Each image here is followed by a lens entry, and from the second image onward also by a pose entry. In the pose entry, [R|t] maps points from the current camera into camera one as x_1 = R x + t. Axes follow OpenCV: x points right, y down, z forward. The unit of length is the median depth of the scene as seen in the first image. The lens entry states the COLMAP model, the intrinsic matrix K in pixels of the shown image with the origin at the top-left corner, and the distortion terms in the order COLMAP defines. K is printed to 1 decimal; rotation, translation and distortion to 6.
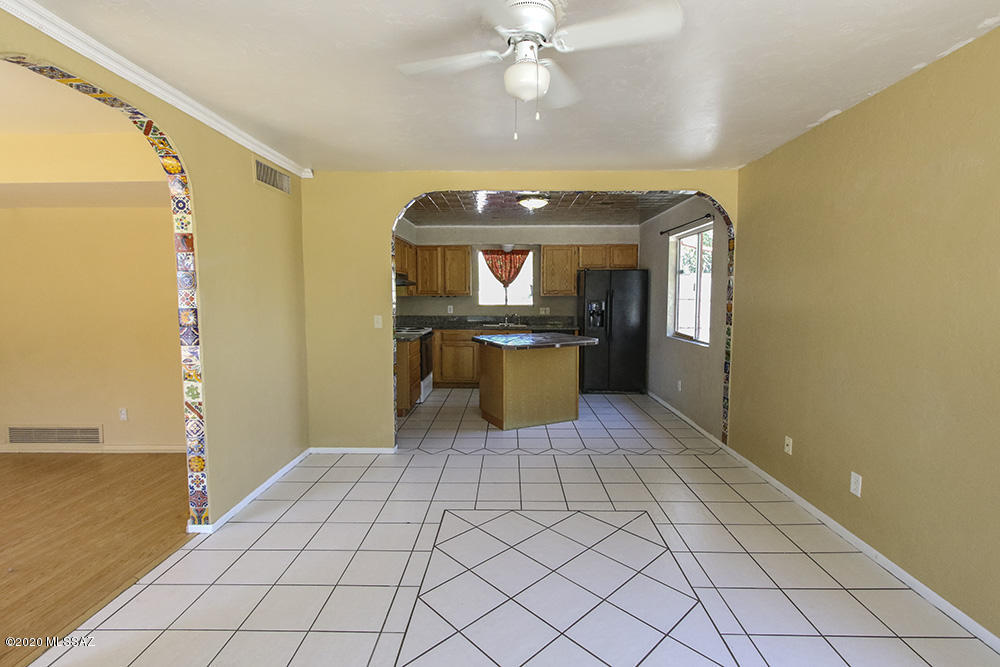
lens RADIAL K [[450.6, 0, 504.9], [0, 450.6, 326.4], [0, 0, 1]] dist [0.000030, 0.000252]
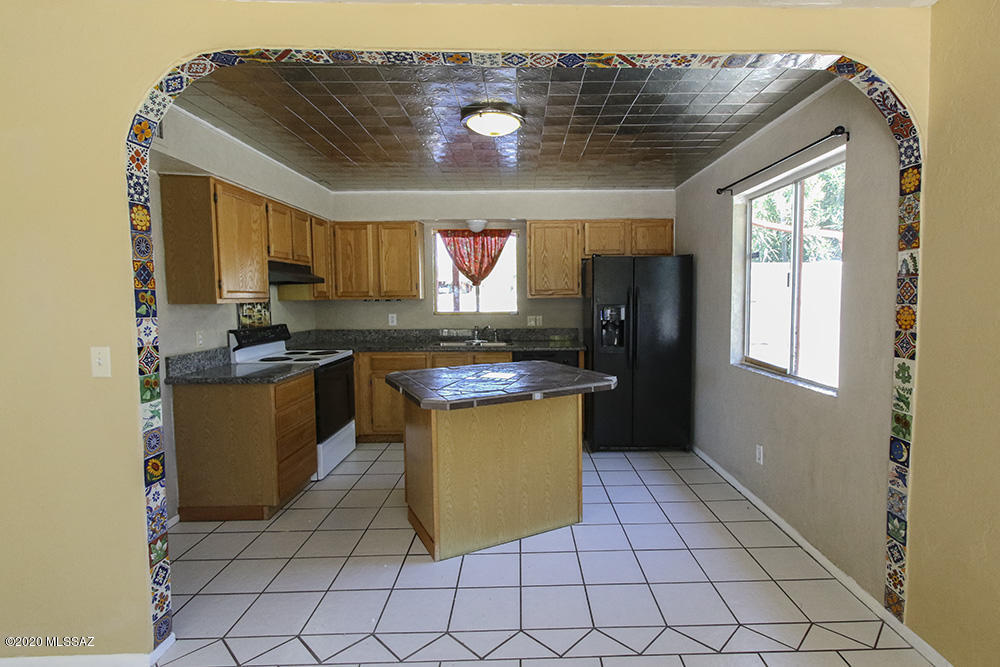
lens RADIAL K [[488.8, 0, 523.9], [0, 488.8, 326.8], [0, 0, 1]] dist [0.001377, 0.000409]
pose [[0.999636, -0.009352, 0.025314, 0.063283], [0.009613, 0.999901, -0.010235, -0.020950], [-0.025216, 0.010475, 0.999627, 0.323059]]
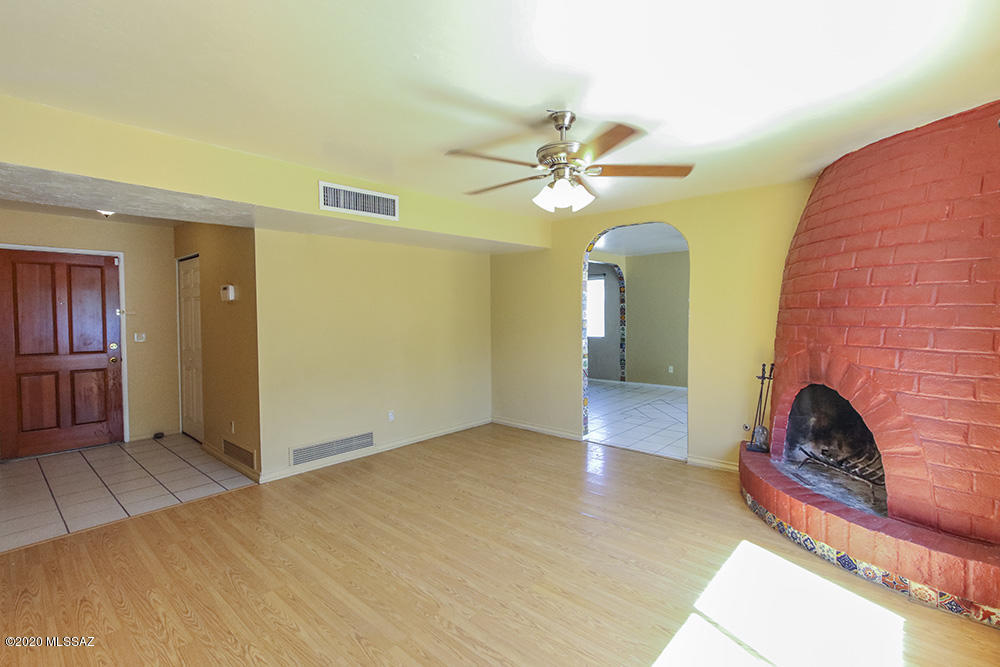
lens RADIAL K [[461.9, 0, 504.6], [0, 461.9, 311.8], [0, 0, 1]] dist [0.000751, 0.000378]
pose [[0.648742, -0.002979, 0.761002, -0.991432], [0.056091, 0.997459, -0.043913, -0.003220], [-0.758938, 0.071174, 0.647261, -0.013402]]
